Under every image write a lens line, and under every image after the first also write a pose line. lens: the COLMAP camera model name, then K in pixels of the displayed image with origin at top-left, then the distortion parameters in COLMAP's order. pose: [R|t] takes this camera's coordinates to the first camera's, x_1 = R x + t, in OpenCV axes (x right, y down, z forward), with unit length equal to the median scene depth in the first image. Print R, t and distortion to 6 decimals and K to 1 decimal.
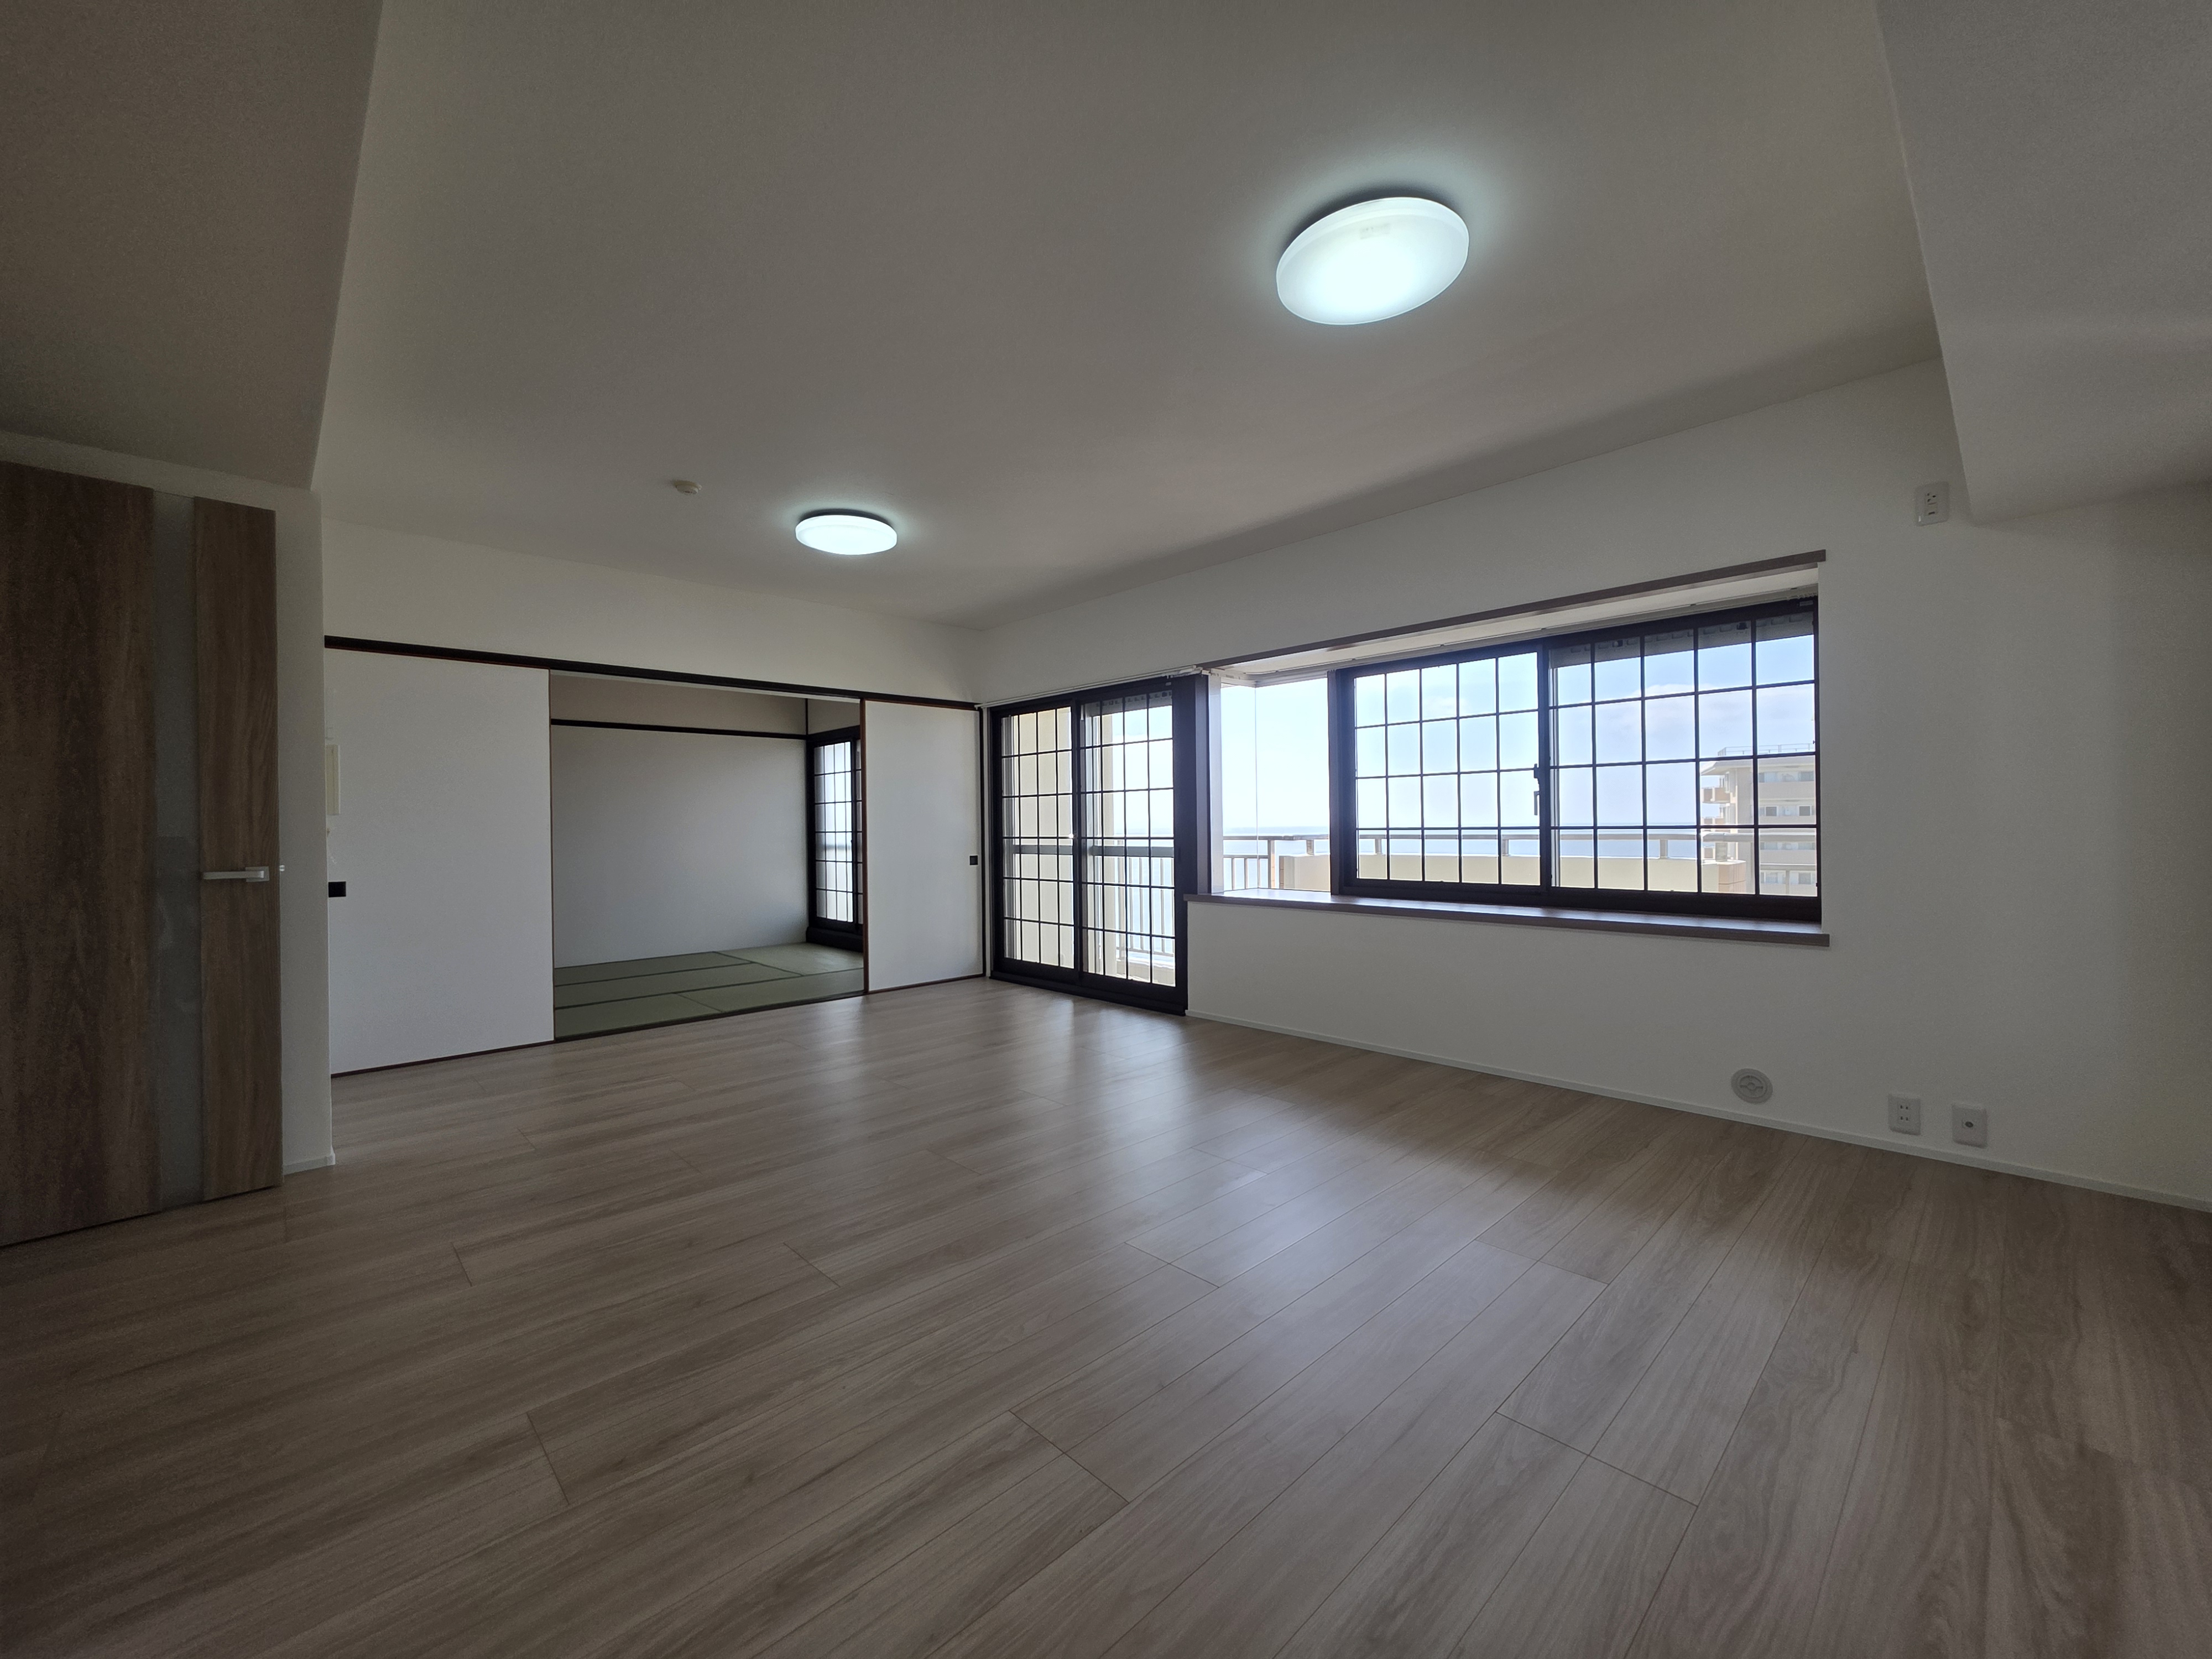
lens RADIAL K [[883.7, 0, 1102.7], [0, 883.7, 820.6], [0, 0, 1]] dist [0.002063, -0.000238]
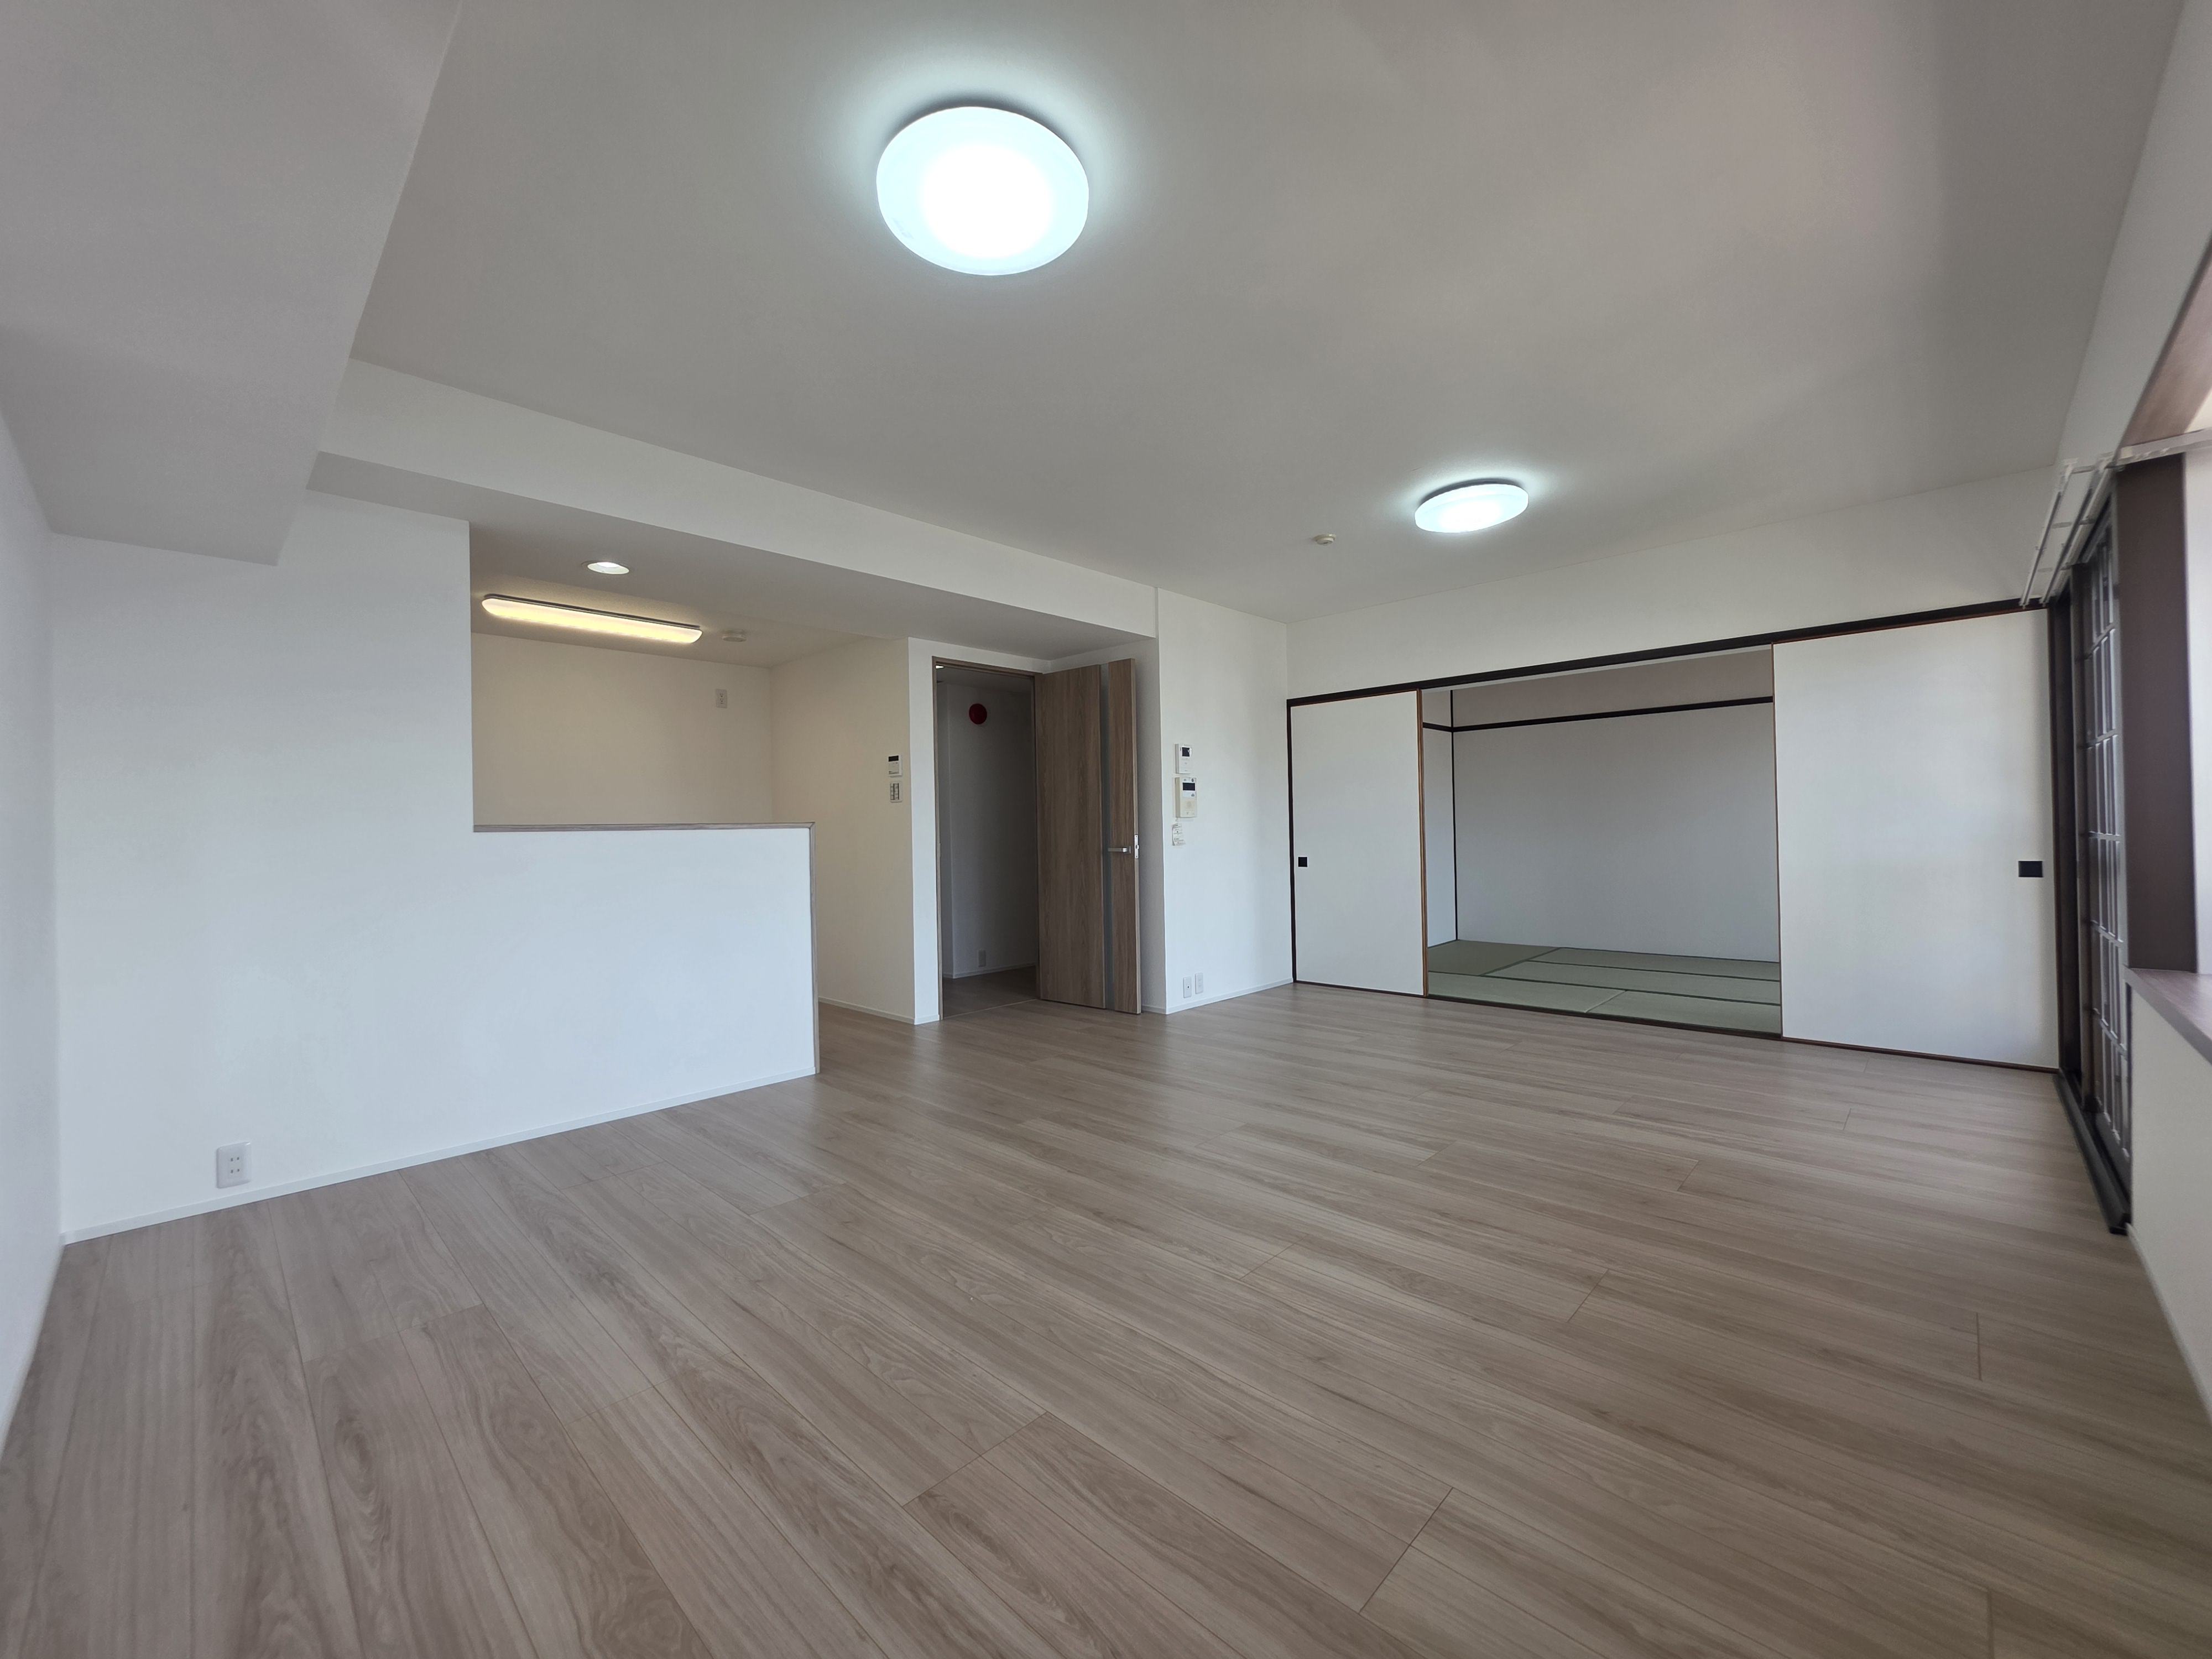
lens RADIAL K [[883.7, 0, 1105.3], [0, 883.7, 828.8], [0, 0, 1]] dist [0.002063, -0.000238]
pose [[0.042835, 0.008960, -0.999042, 0.553771], [0.024888, 0.999640, 0.010032, -0.003126], [0.998772, -0.025294, 0.042597, 0.500596]]
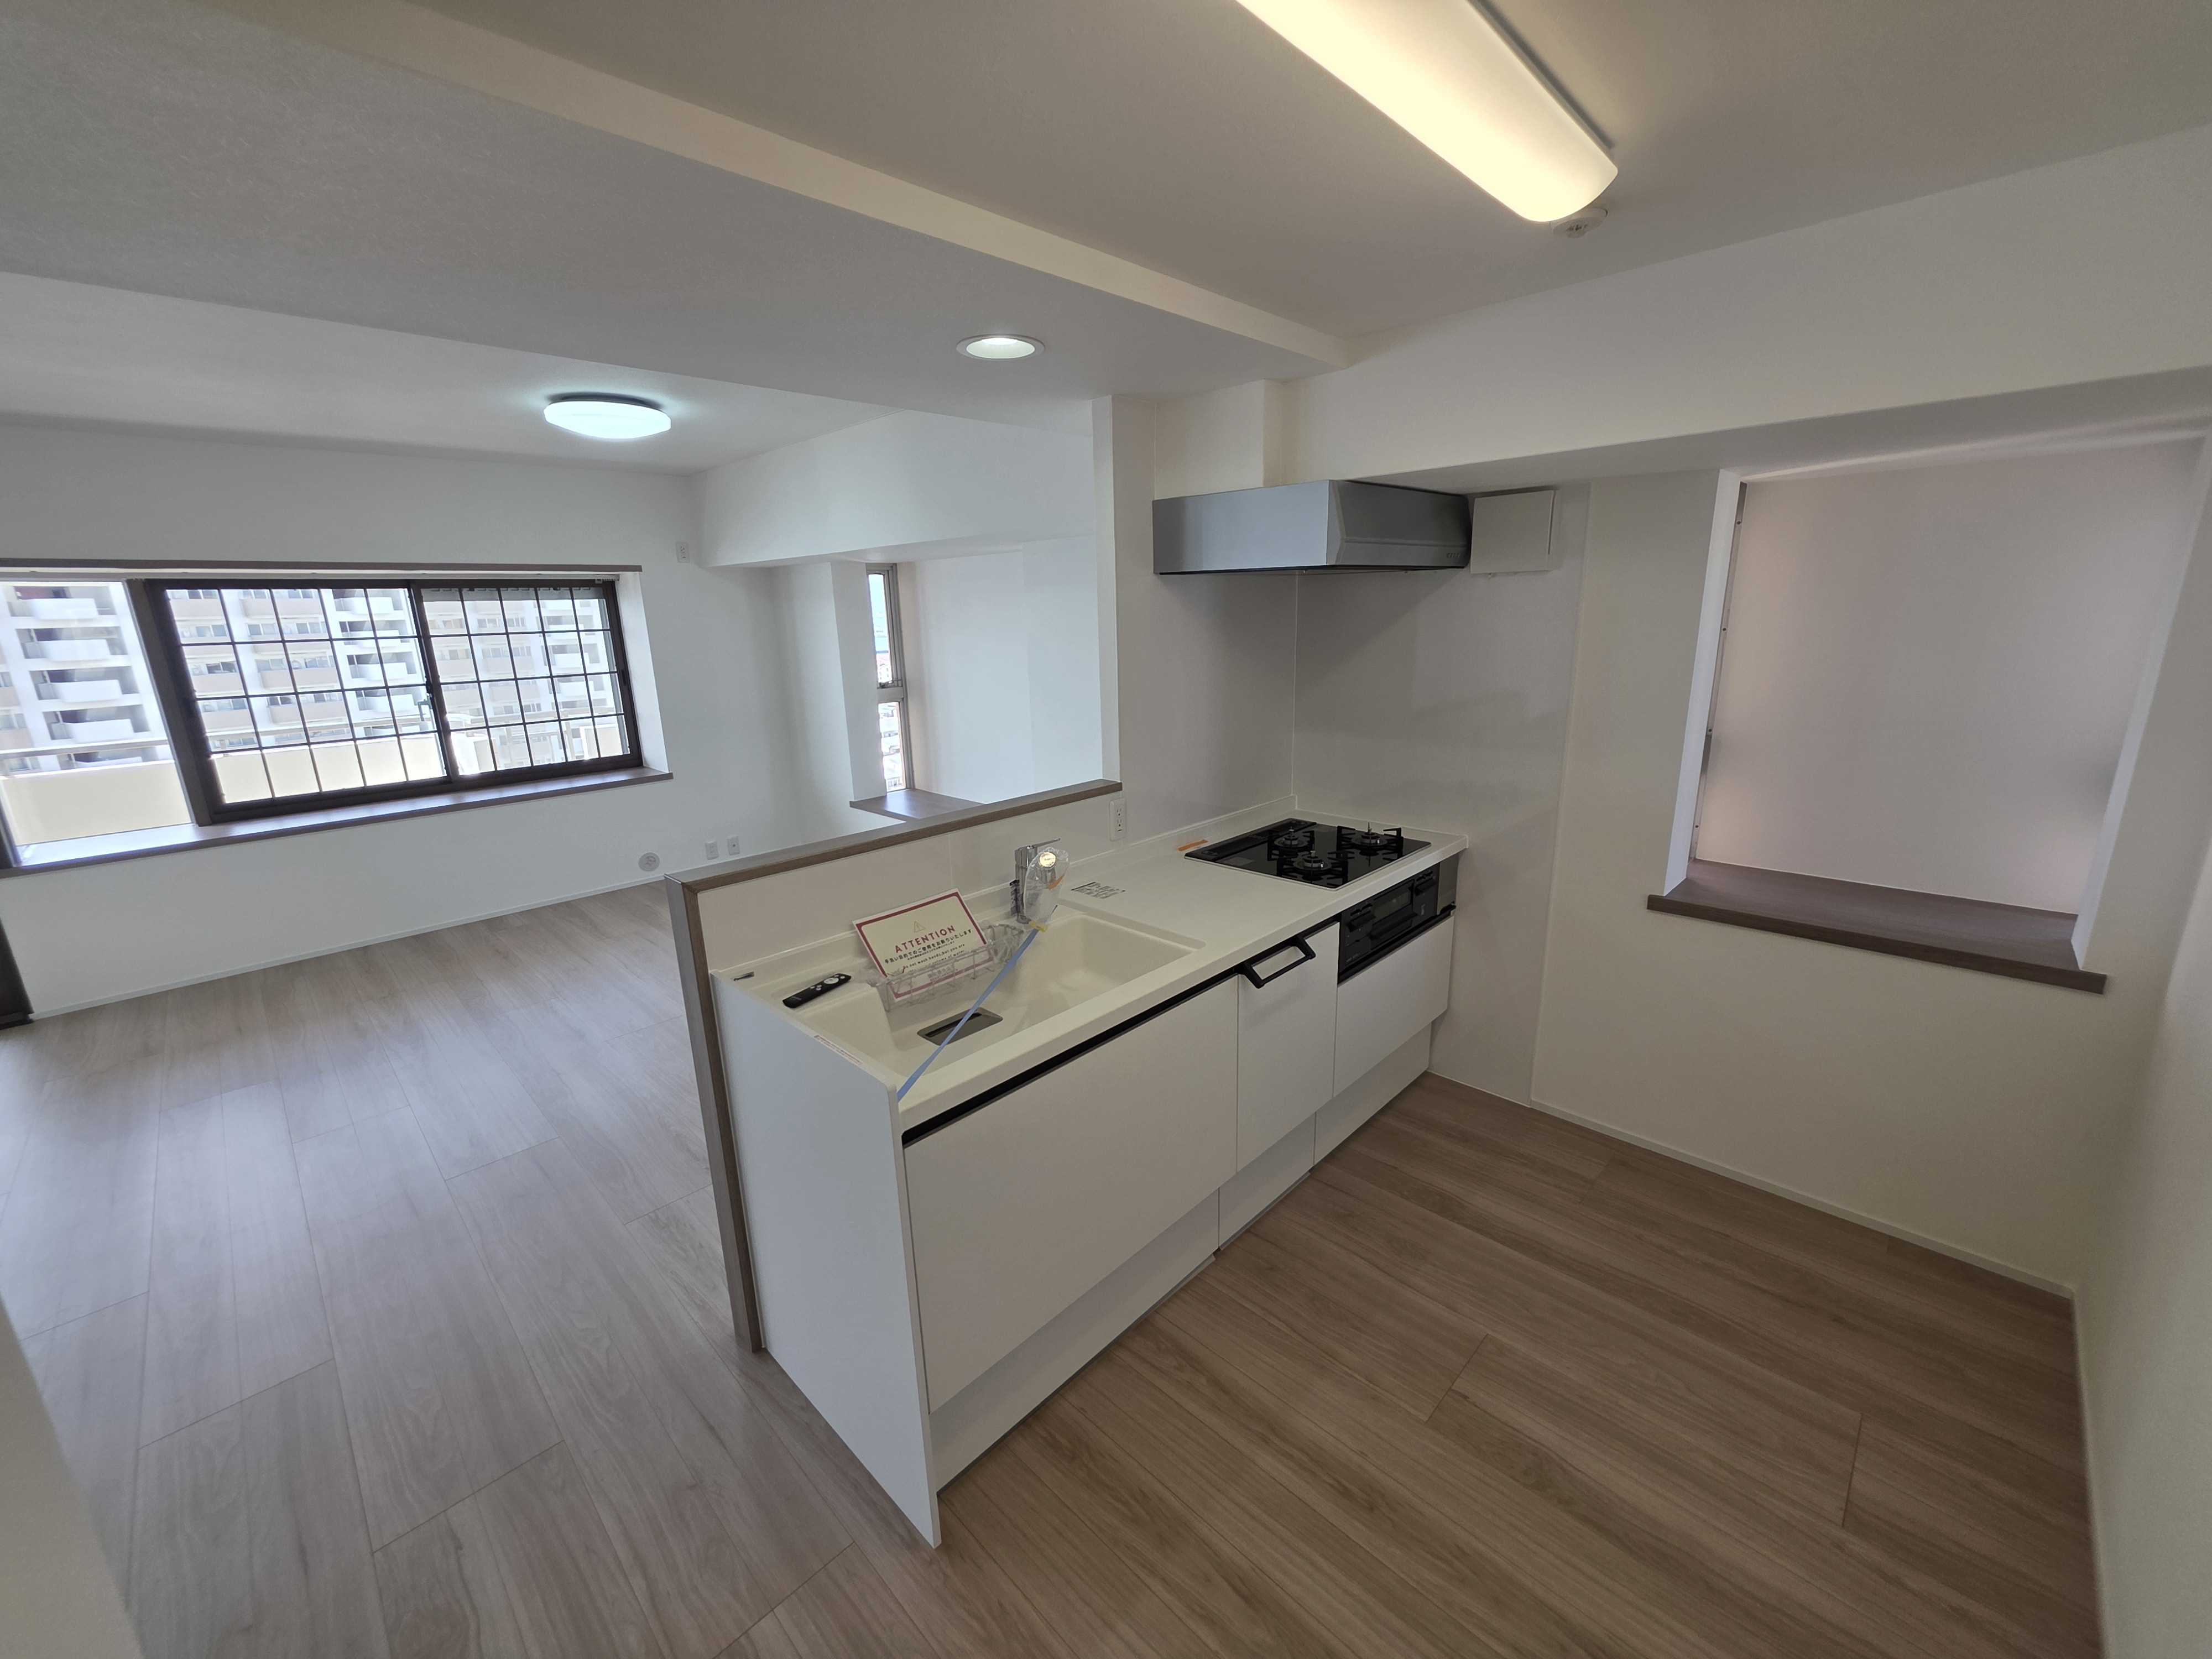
lens RADIAL K [[883.7, 0, 1100.9], [0, 883.7, 826.7], [0, 0, 1]] dist [0.002063, -0.000238]
pose [[-0.027727, -0.228768, 0.973086, -0.700119], [0.023039, 0.973055, 0.229418, -0.112365], [-0.999350, 0.028780, -0.021709, 0.069841]]
